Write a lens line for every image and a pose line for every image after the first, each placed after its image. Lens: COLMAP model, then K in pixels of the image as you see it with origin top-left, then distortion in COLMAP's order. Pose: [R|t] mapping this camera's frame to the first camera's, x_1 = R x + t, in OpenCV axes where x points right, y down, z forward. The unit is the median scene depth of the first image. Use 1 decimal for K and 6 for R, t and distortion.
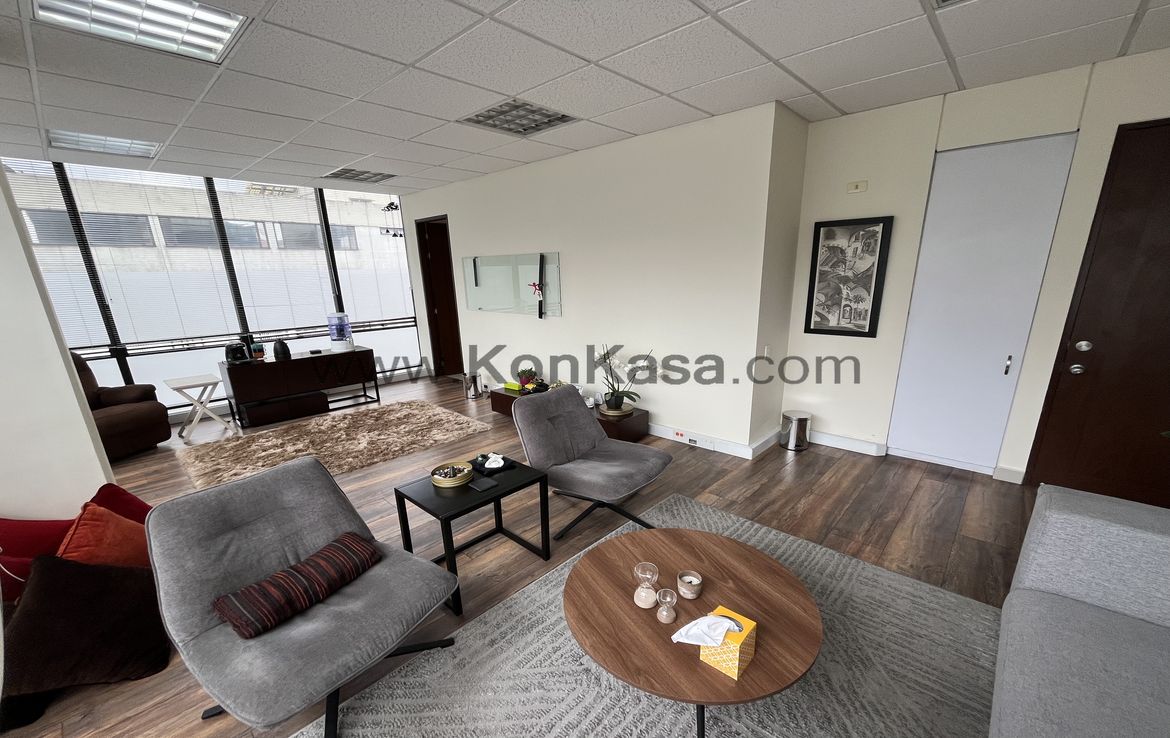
lens RADIAL K [[466.5, 0, 570.5], [0, 466.5, 412.1], [0, 0, 1]] dist [-0.008223, 0.000922]
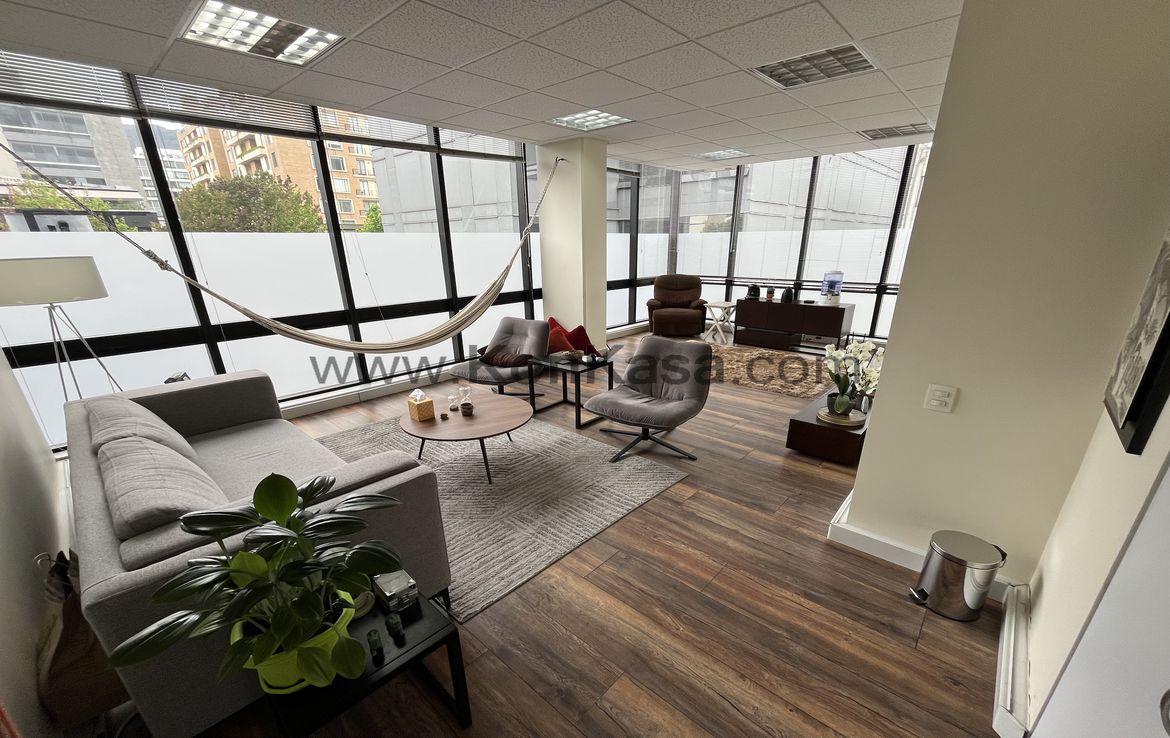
lens RADIAL K [[466.5, 0, 573.8], [0, 466.5, 399.4], [0, 0, 1]] dist [-0.008223, 0.000922]
pose [[-0.001800, 0.342902, -0.939370, 0.926462], [-0.281011, 0.901345, 0.329560, -0.187271], [0.959703, 0.264567, 0.094737, 0.578014]]
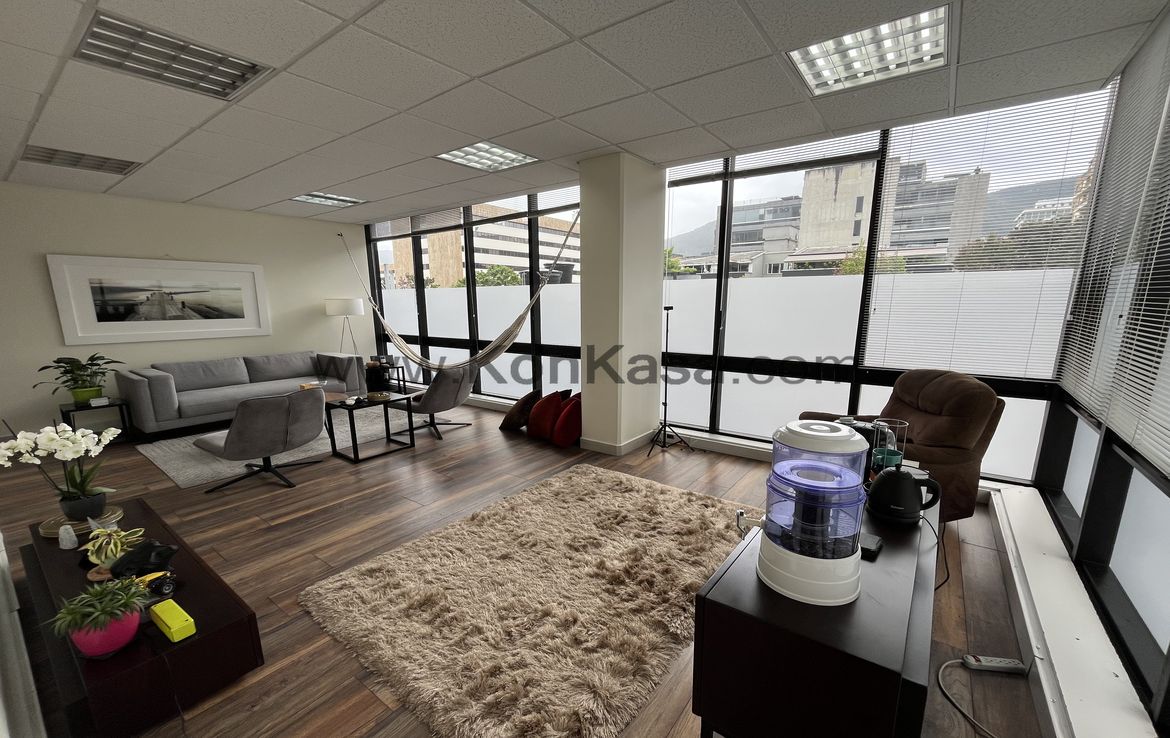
lens RADIAL K [[466.5, 0, 586.1], [0, 466.5, 394.0], [0, 0, 1]] dist [-0.008223, 0.000922]
pose [[-0.992688, 0.052858, -0.108518, -0.547827], [-0.005684, 0.877555, 0.479443, -0.490614], [0.120573, 0.476554, -0.870838, 1.737952]]
